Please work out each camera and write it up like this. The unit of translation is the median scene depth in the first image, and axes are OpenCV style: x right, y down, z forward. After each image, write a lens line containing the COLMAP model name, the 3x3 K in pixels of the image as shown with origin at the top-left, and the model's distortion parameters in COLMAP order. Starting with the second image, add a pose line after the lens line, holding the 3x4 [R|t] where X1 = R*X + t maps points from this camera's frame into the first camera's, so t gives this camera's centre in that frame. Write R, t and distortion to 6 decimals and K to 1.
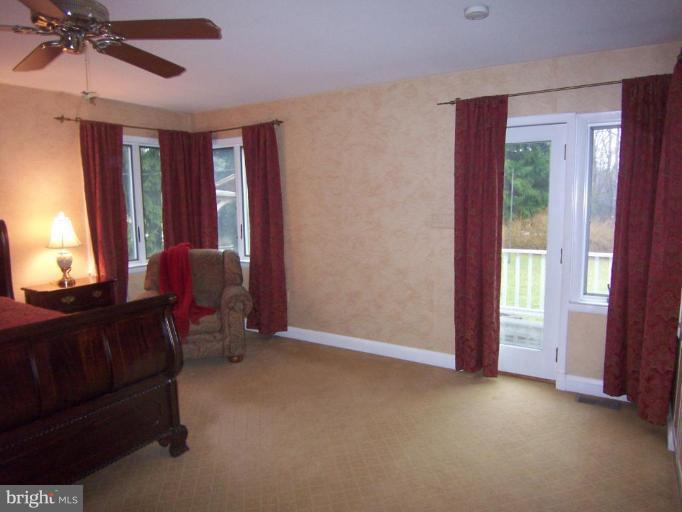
lens RADIAL K [[466.8, 0, 341.2], [0, 466.8, 253.7], [0, 0, 1]] dist [-0.008632, -0.003284]
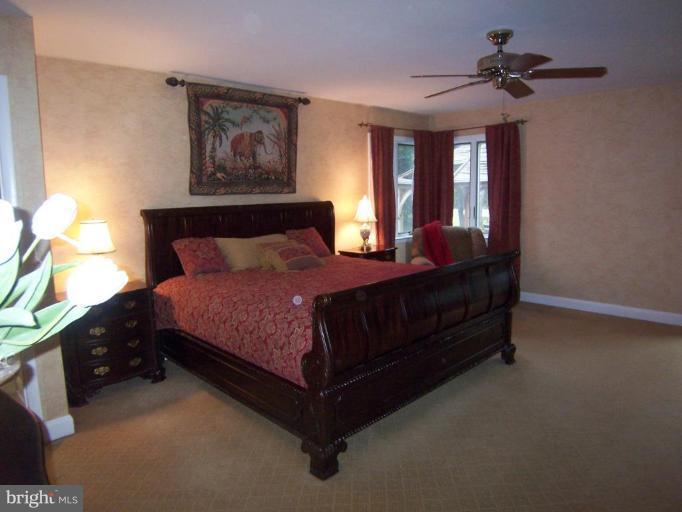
lens RADIAL K [[466.8, 0, 341.2], [0, 466.8, 256.4], [0, 0, 1]] dist [-0.008632, -0.003284]
pose [[0.978076, 0.024476, -0.206807, -0.339017], [-0.019234, 0.999442, 0.027320, 0.044569], [0.207360, -0.022743, 0.978000, -0.291842]]
